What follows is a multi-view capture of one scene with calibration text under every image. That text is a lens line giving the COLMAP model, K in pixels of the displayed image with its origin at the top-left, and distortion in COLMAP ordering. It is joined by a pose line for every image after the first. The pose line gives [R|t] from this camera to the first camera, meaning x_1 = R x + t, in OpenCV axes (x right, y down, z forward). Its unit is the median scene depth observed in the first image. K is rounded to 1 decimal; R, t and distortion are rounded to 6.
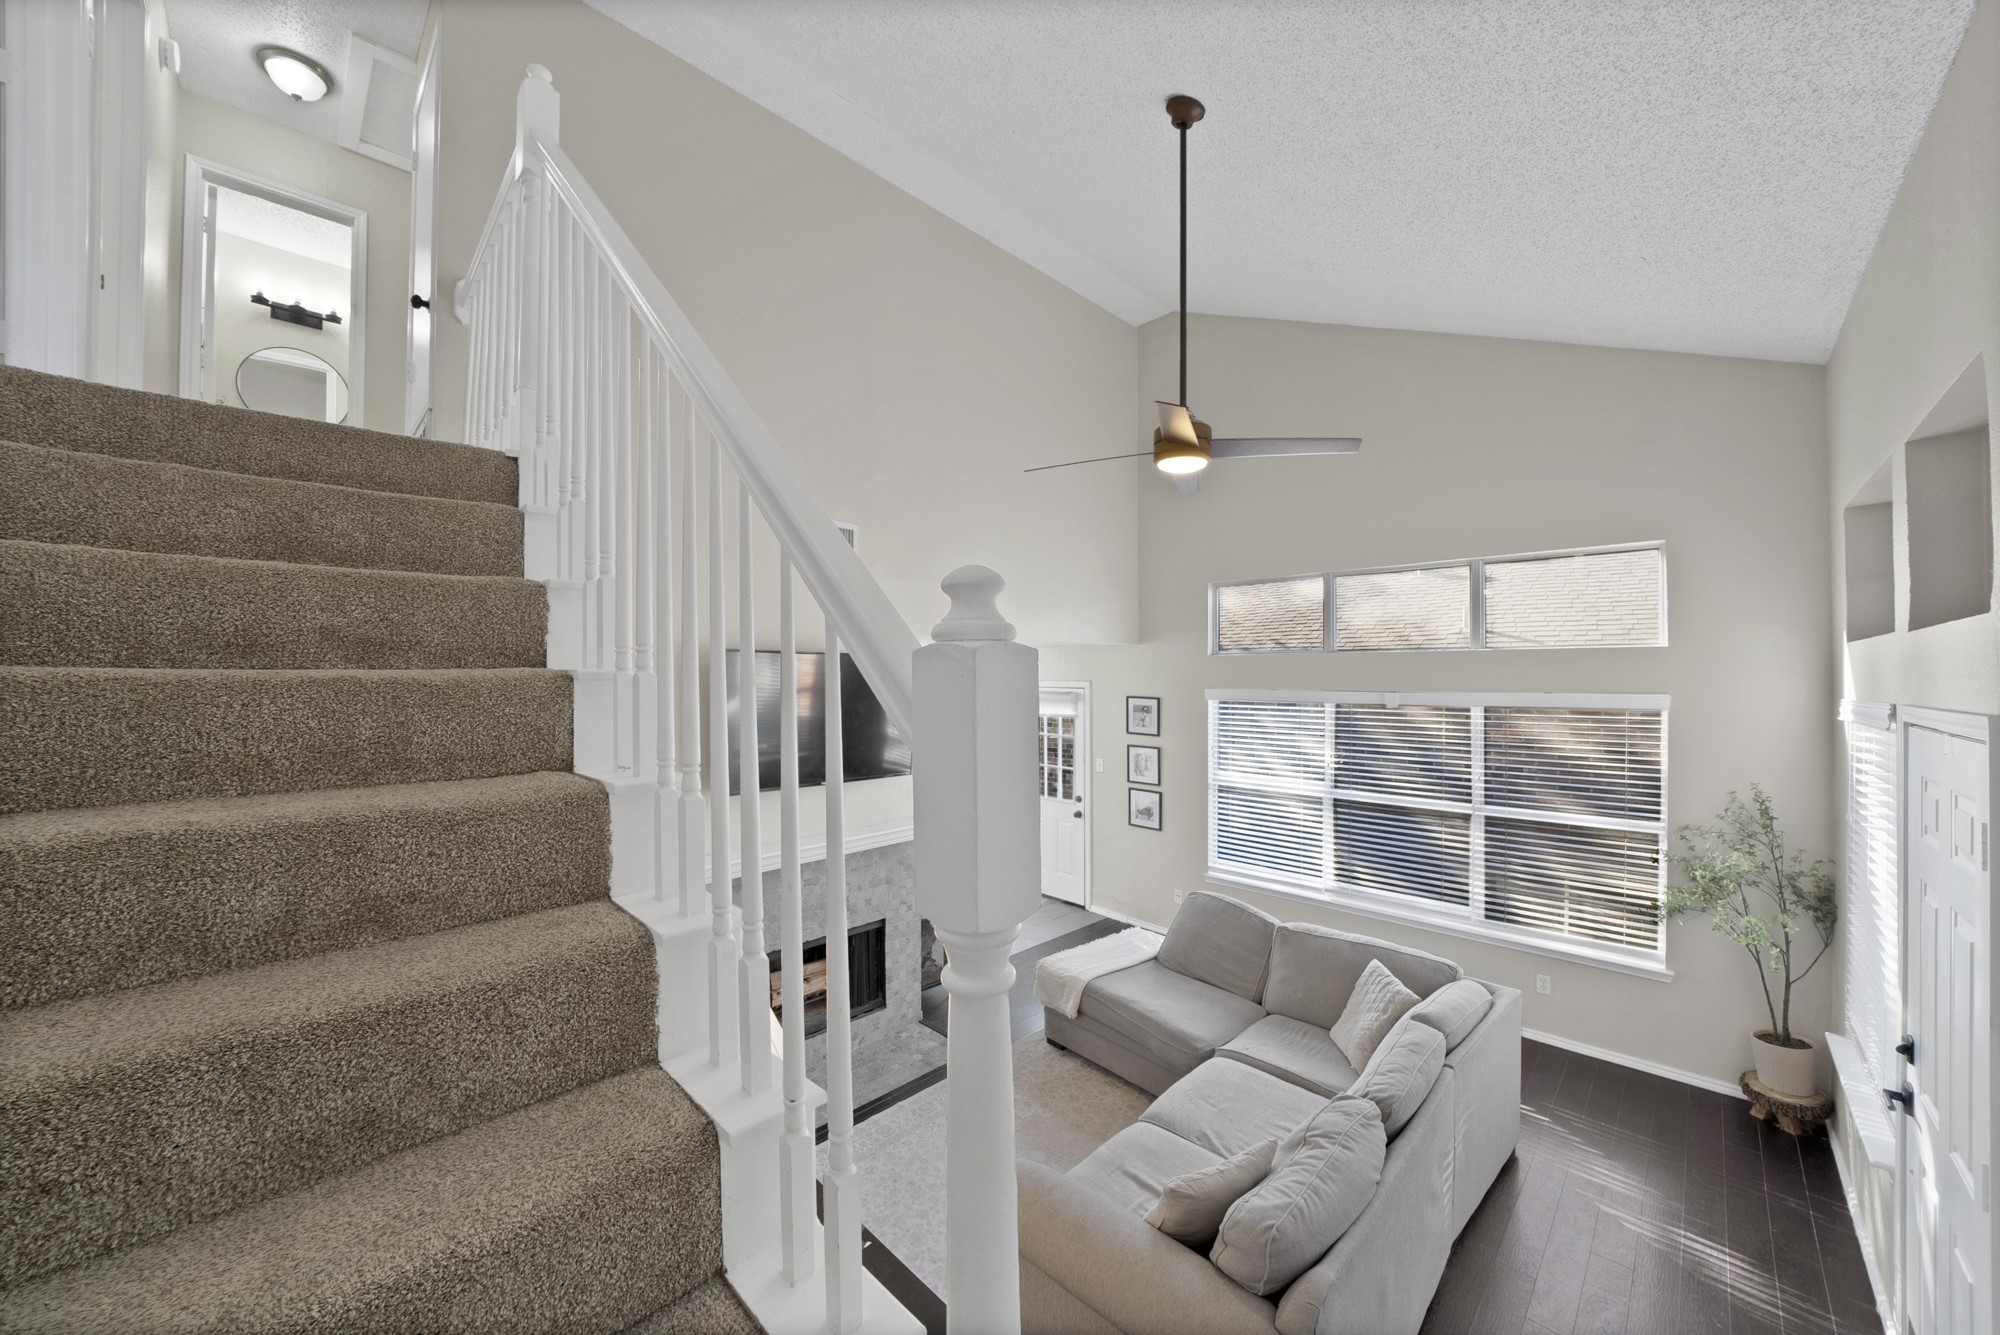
lens RADIAL K [[722.4, 0, 995.7], [0, 722.4, 669.3], [0, 0, 1]] dist [-0.022470, 0.000381]
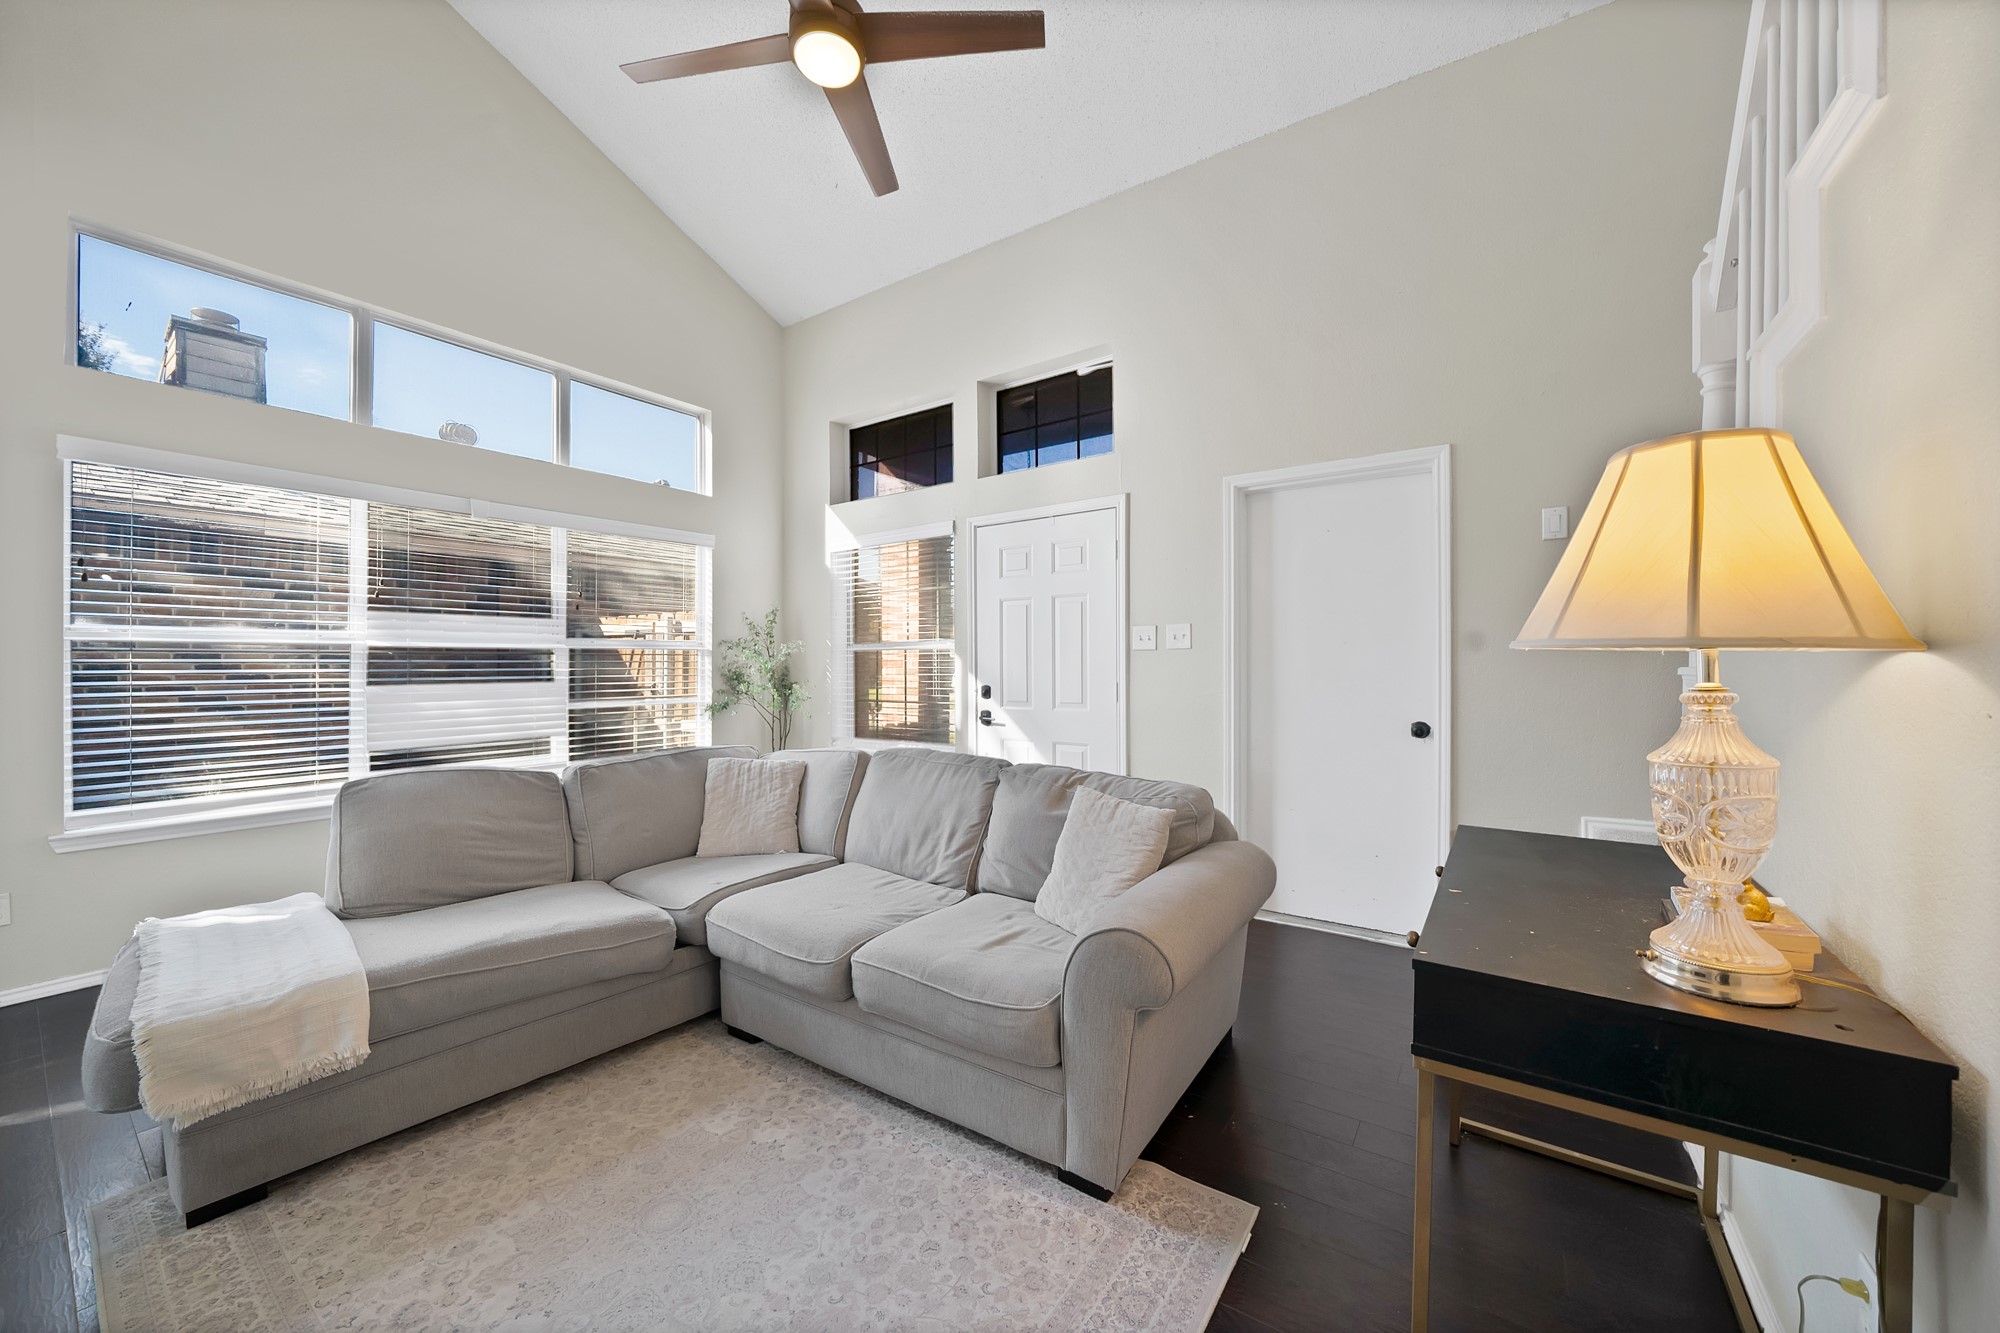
lens RADIAL K [[722.4, 0, 988.1], [0, 722.4, 666.3], [0, 0, 1]] dist [-0.022470, 0.000381]
pose [[-0.180383, -0.003242, 0.983591, -0.241170], [-0.002477, 0.999993, 0.002842, 0.164739], [-0.983593, -0.001923, -0.180389, 0.467419]]
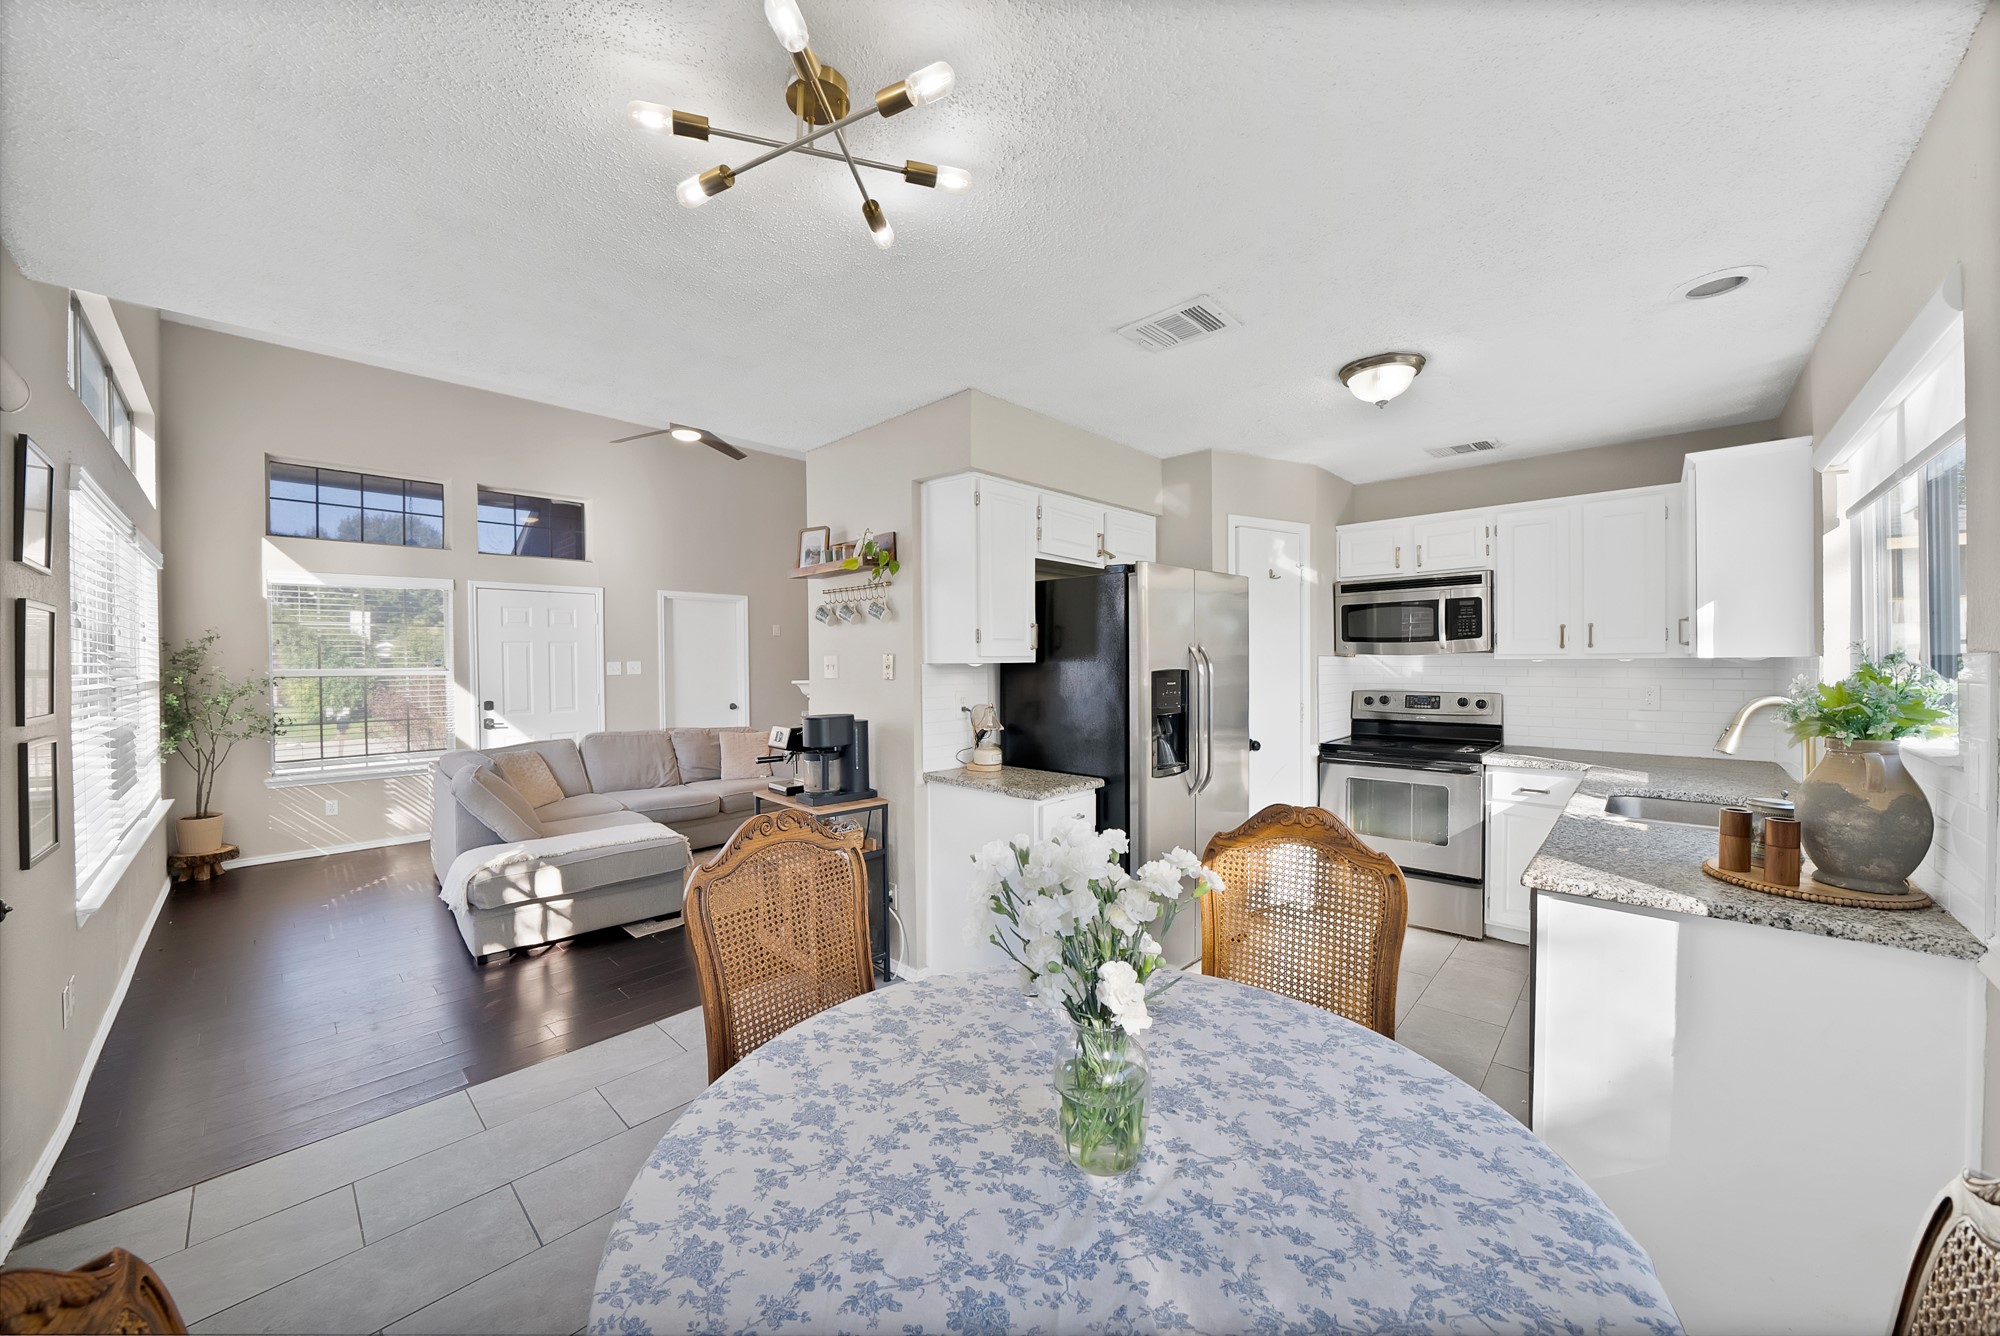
lens RADIAL K [[722.4, 0, 990.0], [0, 722.4, 669.0], [0, 0, 1]] dist [-0.022470, 0.000381]
pose [[-0.999747, 0.007793, -0.021095, -0.216548], [0.007662, 0.999951, 0.006251, 0.139742], [0.021142, 0.006087, -0.999758, 1.342232]]
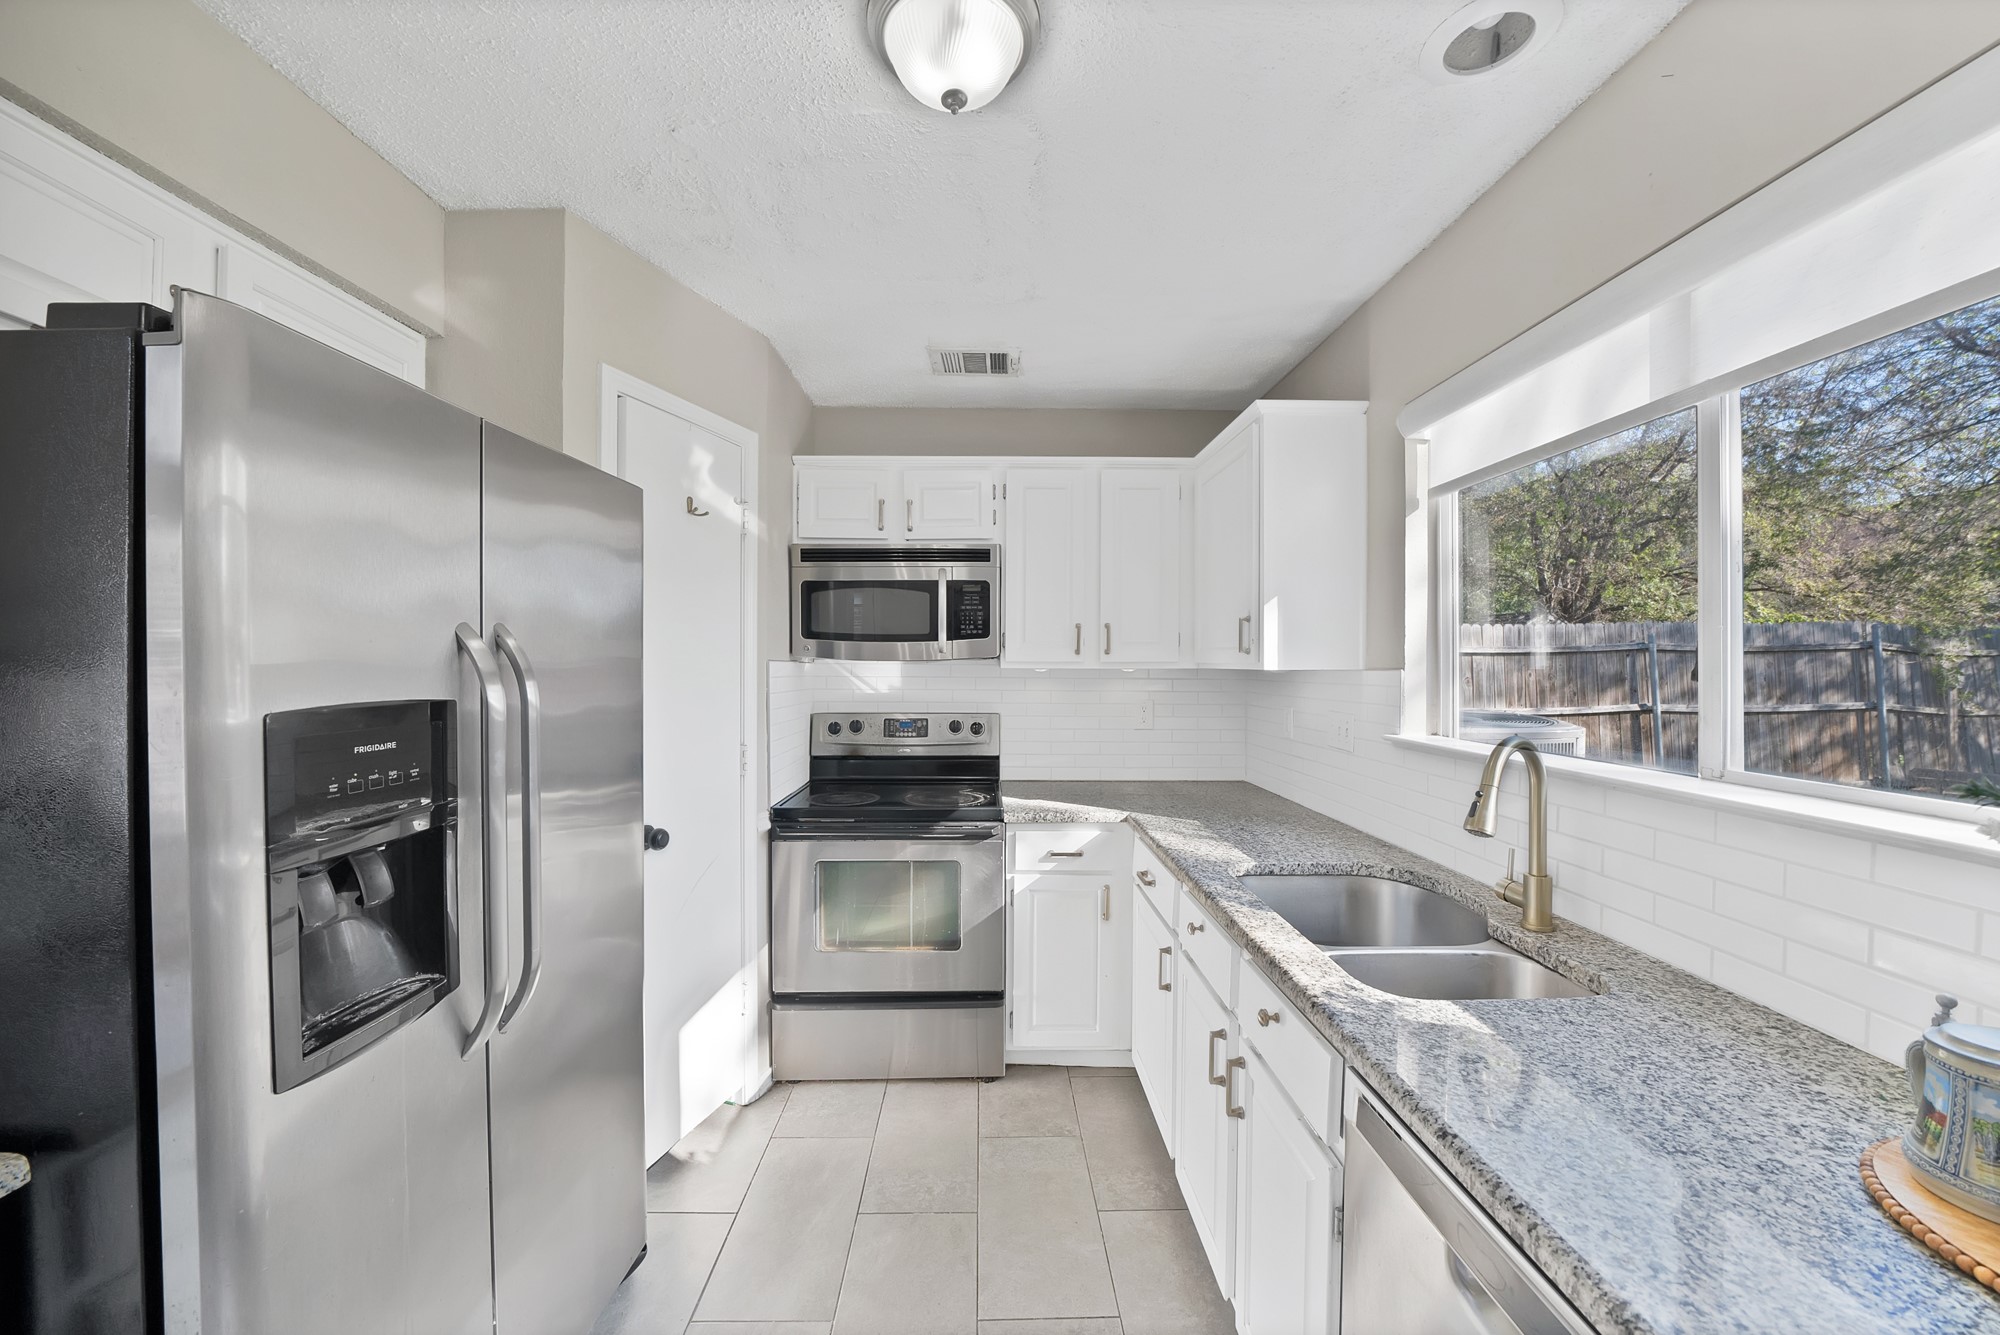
lens RADIAL K [[722.4, 0, 1000.7], [0, 722.4, 670.7], [0, 0, 1]] dist [-0.022470, 0.000381]
pose [[-0.686510, 0.006682, -0.727090, -0.328970], [0.000764, 0.999964, 0.008467, 0.136389], [0.727120, 0.005257, -0.686490, 1.061550]]
